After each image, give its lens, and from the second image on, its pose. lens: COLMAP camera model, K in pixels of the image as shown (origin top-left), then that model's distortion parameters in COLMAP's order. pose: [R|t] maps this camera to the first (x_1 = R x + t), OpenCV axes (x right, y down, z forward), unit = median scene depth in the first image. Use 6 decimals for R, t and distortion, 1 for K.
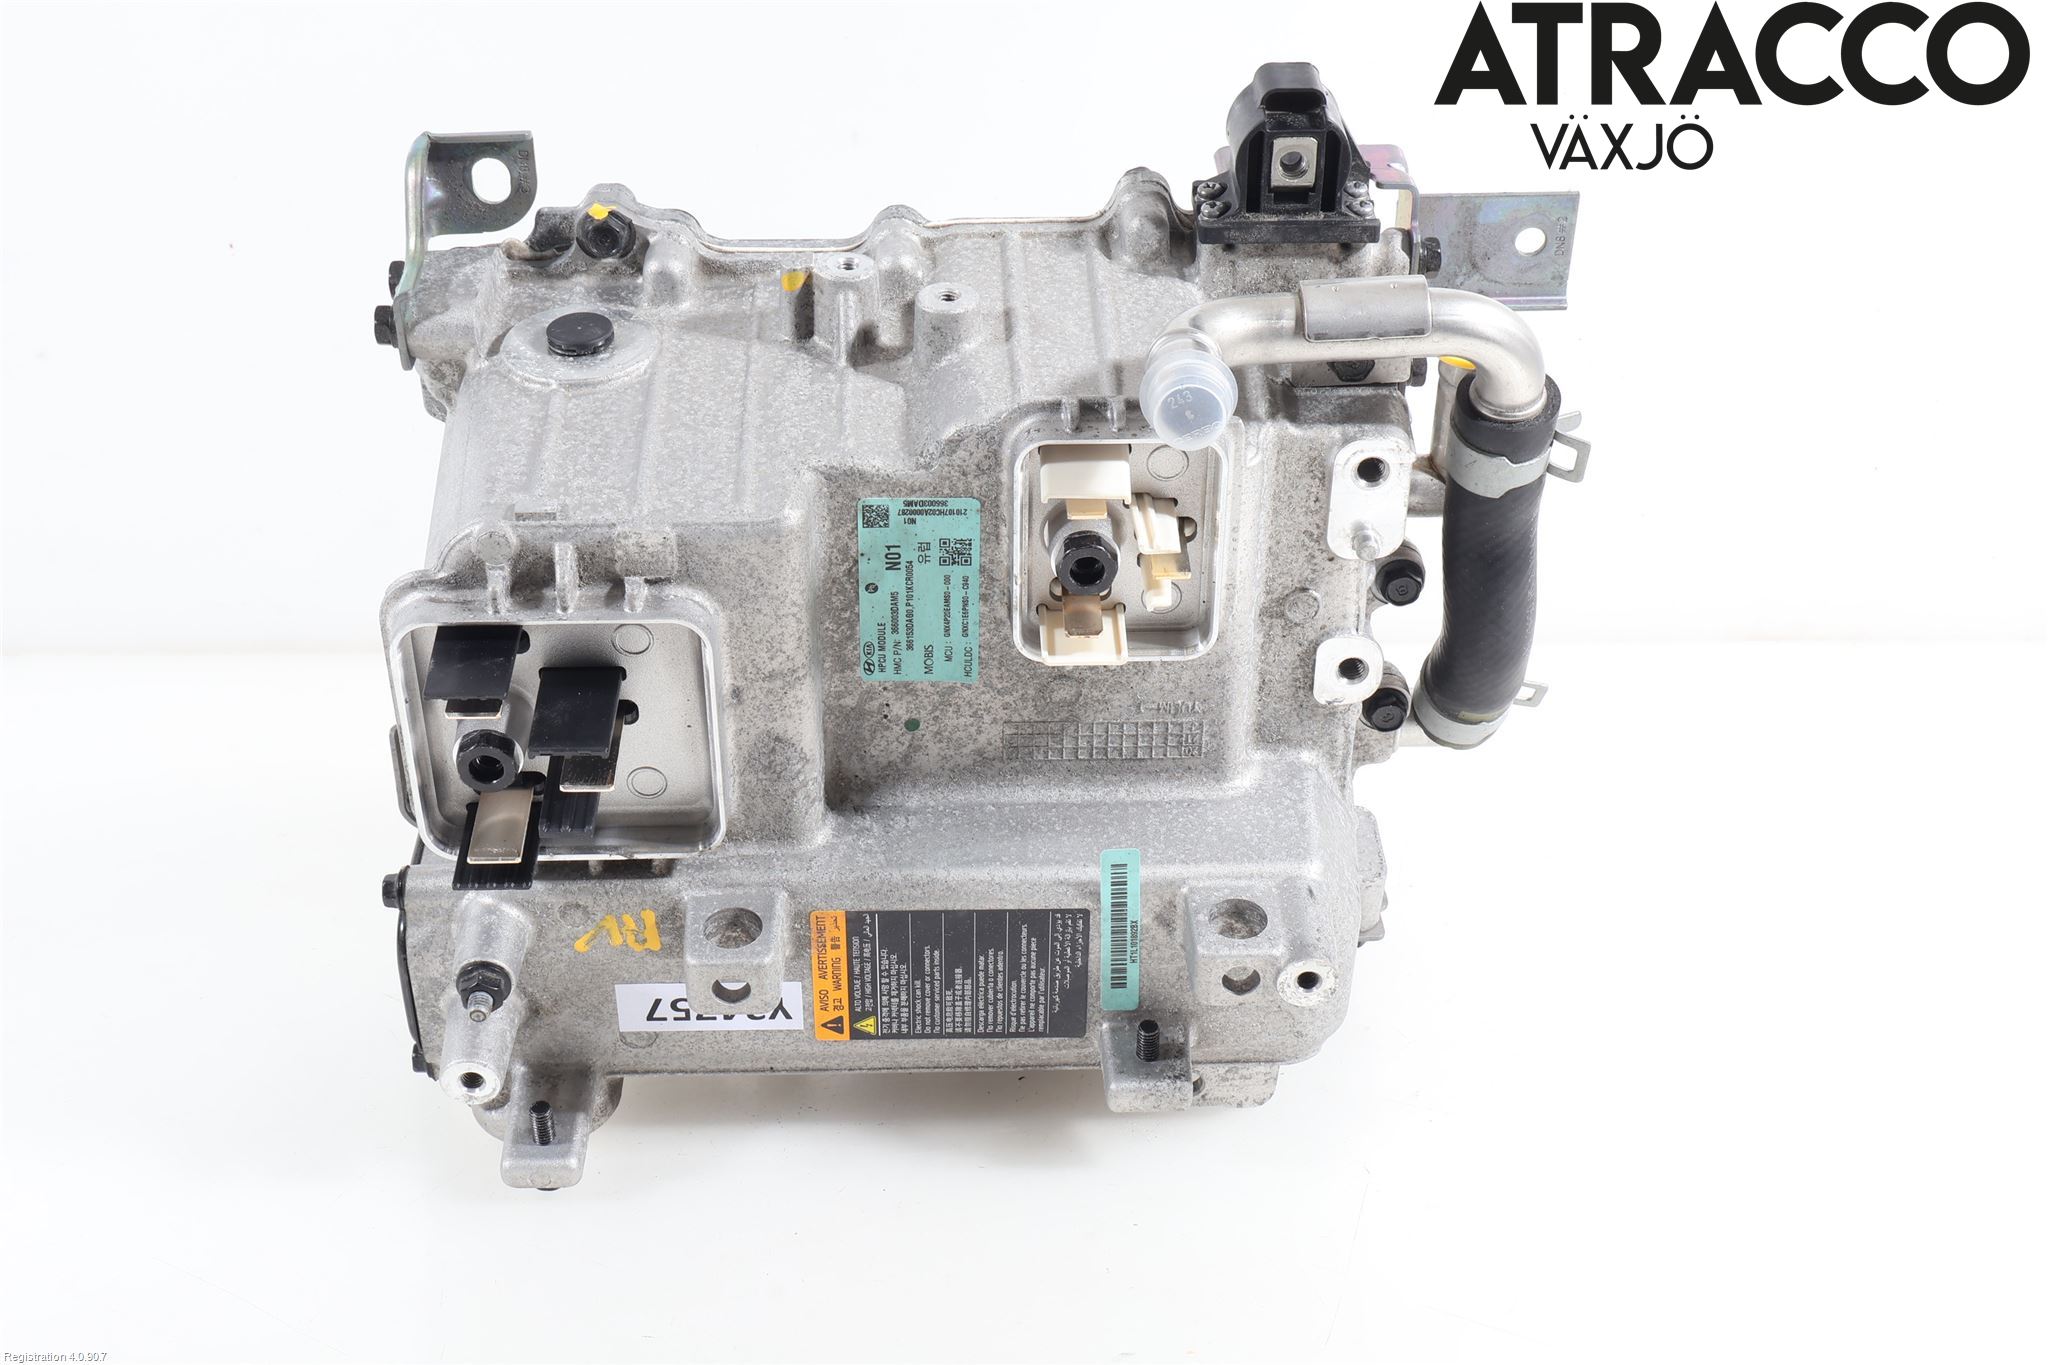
lens RADIAL K [[2666.5, 0, 1024.0], [0, 2666.5, 682.5], [0, 0, 1]] dist [-0.012407, 0.003456]
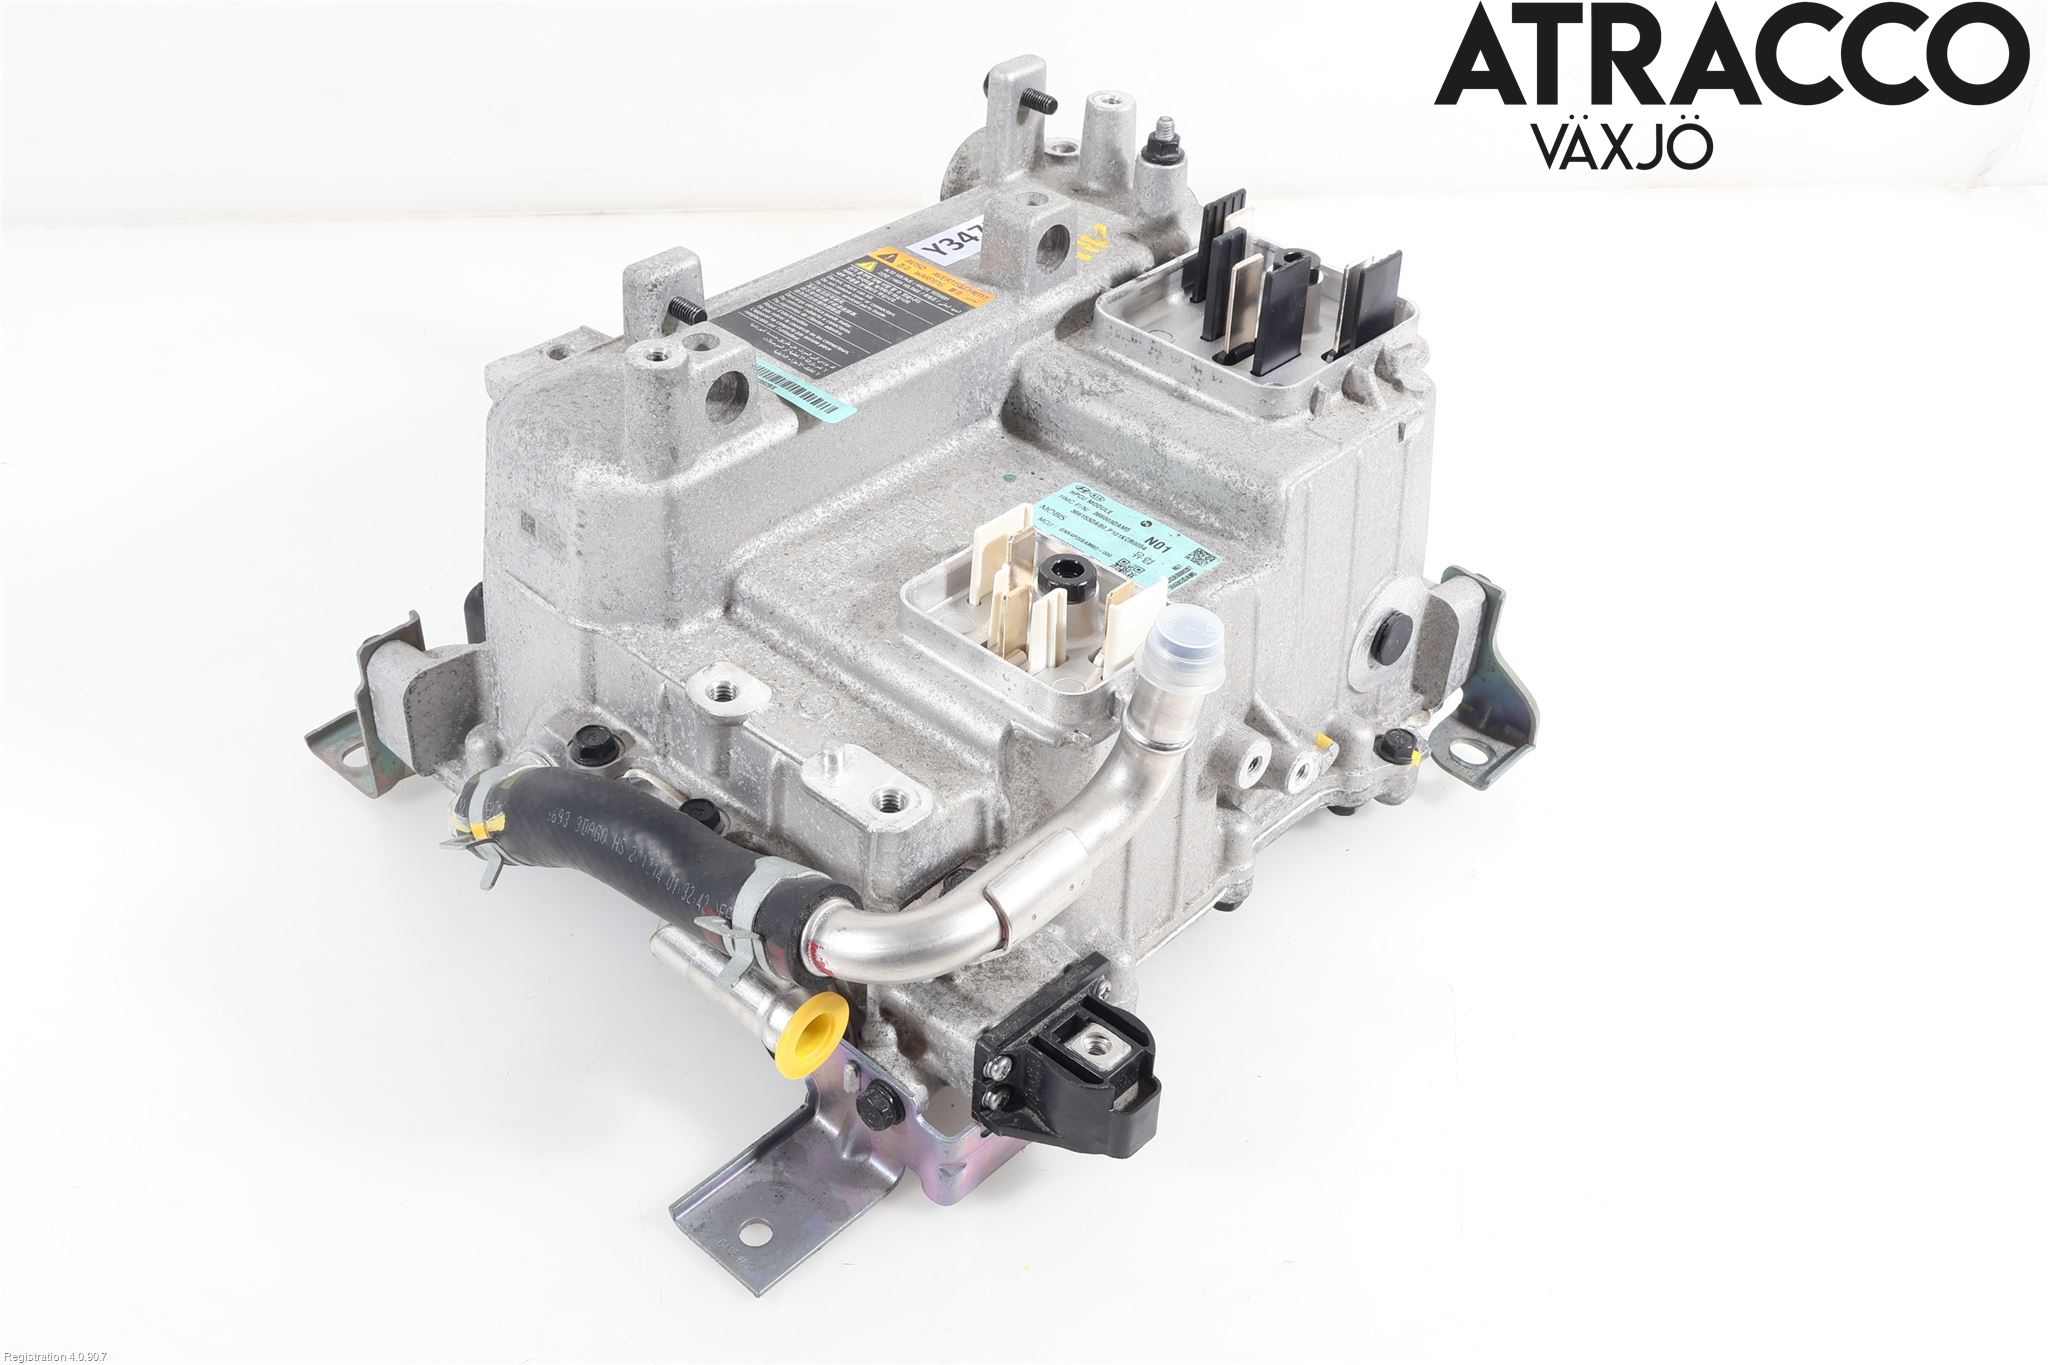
lens RADIAL K [[2210.5, 0, 1024.0], [0, 2210.5, 682.5], [0, 0, 1]] dist [-0.007185, -0.005198]
pose [[-0.668565, 0.398001, -0.628185, 0.580362], [-0.557998, -0.826887, 0.069974, -0.125196], [-0.491588, 0.397308, 0.774911, 0.325098]]
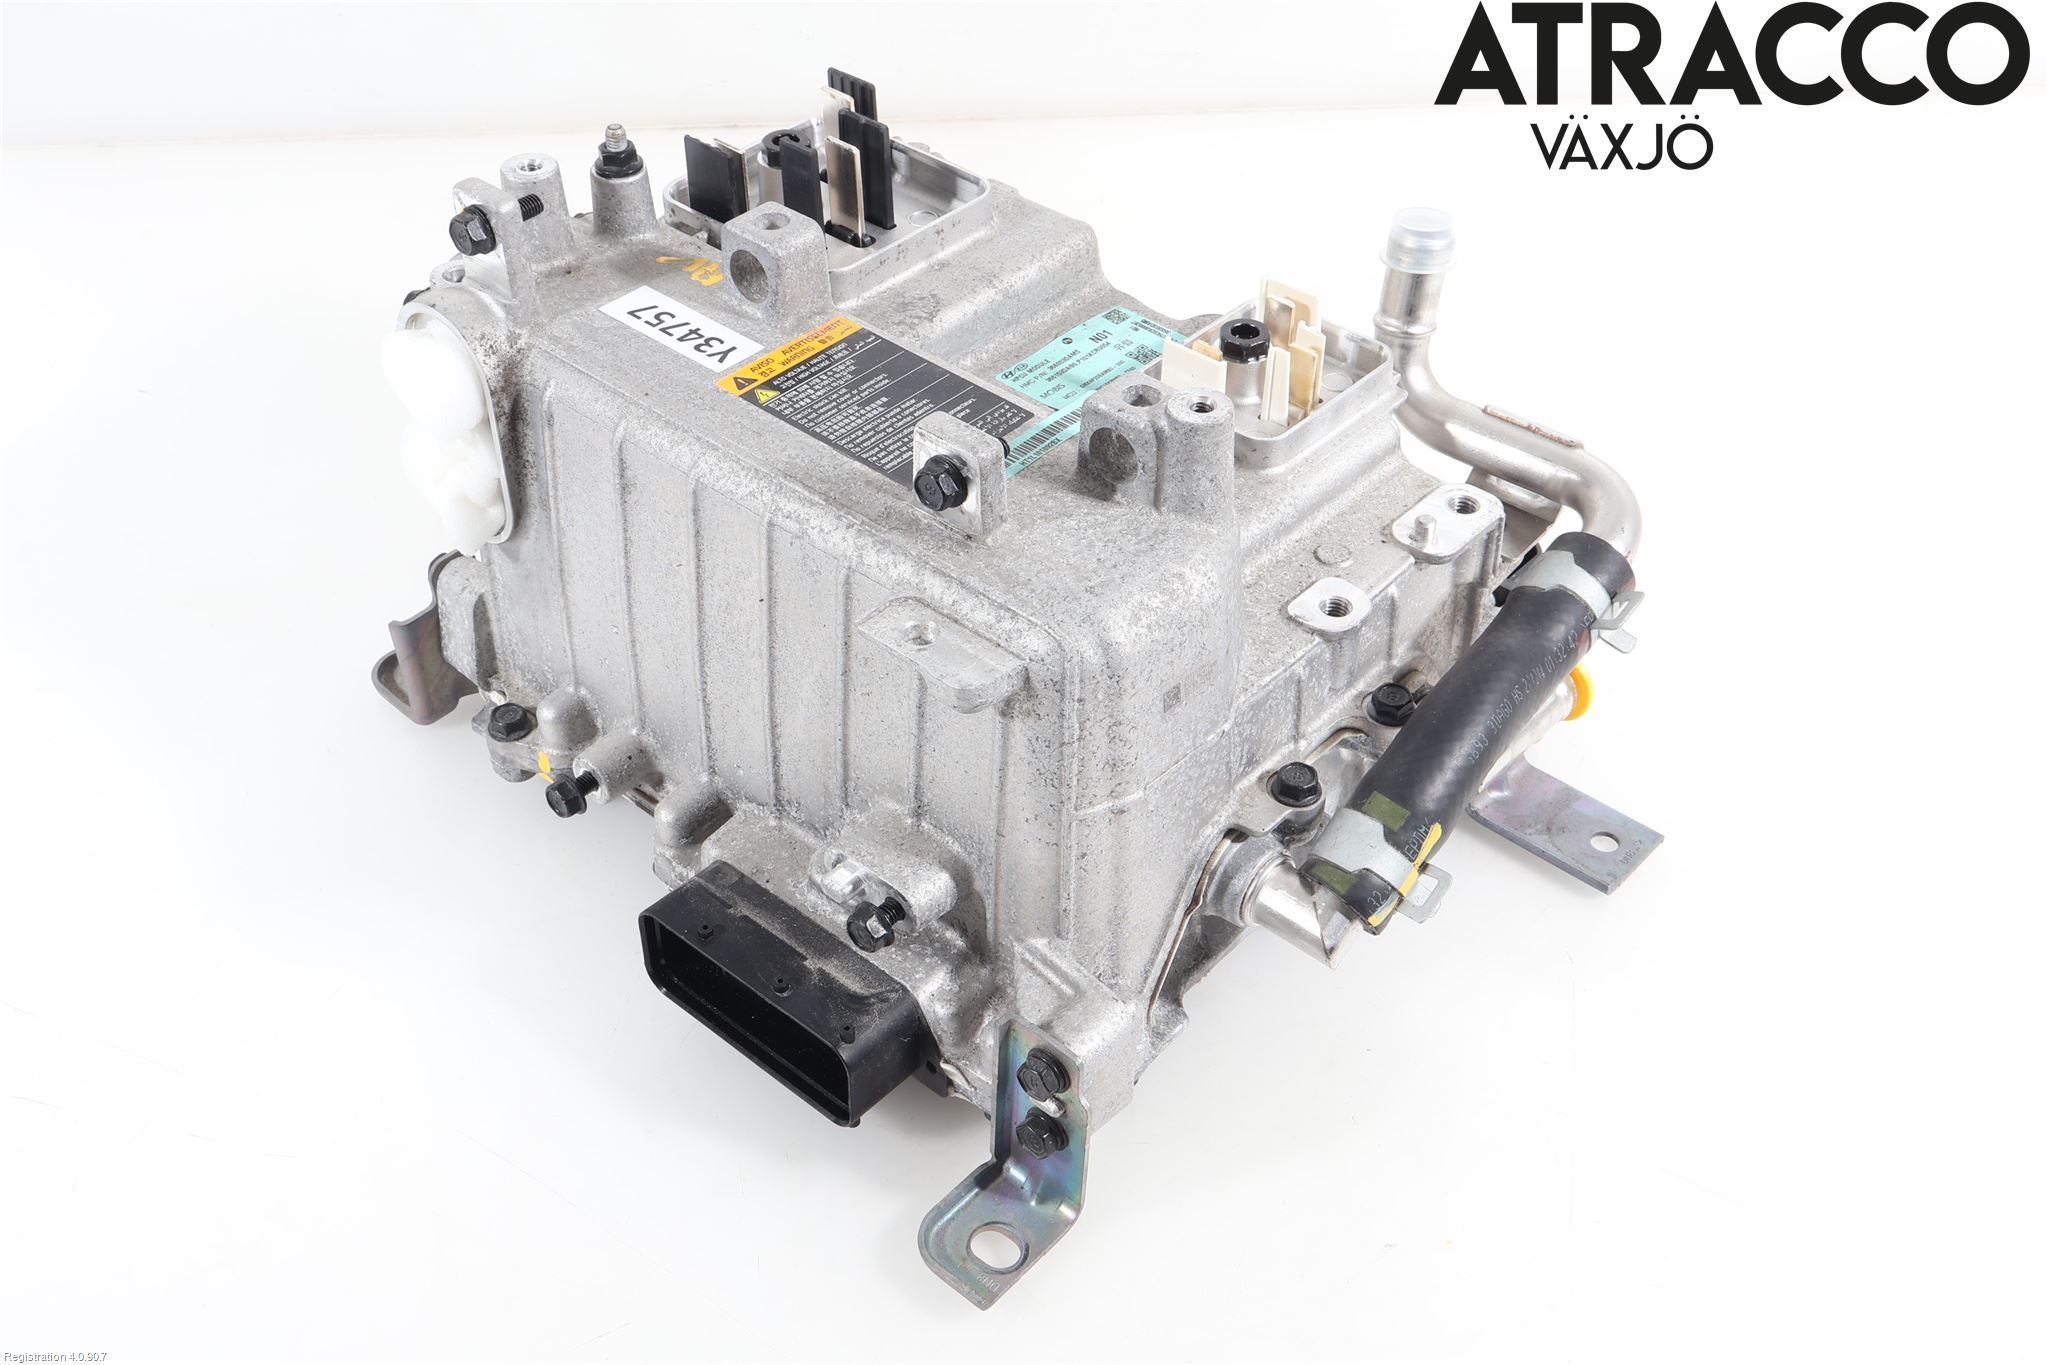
lens RADIAL K [[2210.5, 0, 1024.0], [0, 2210.5, 682.5], [0, 0, 1]] dist [-0.007185, -0.005198]
pose [[0.752543, 0.403006, -0.520832, 0.496238], [-0.543769, -0.065863, -0.836647, 0.778933], [-0.371477, 0.912824, 0.169577, 0.964393]]
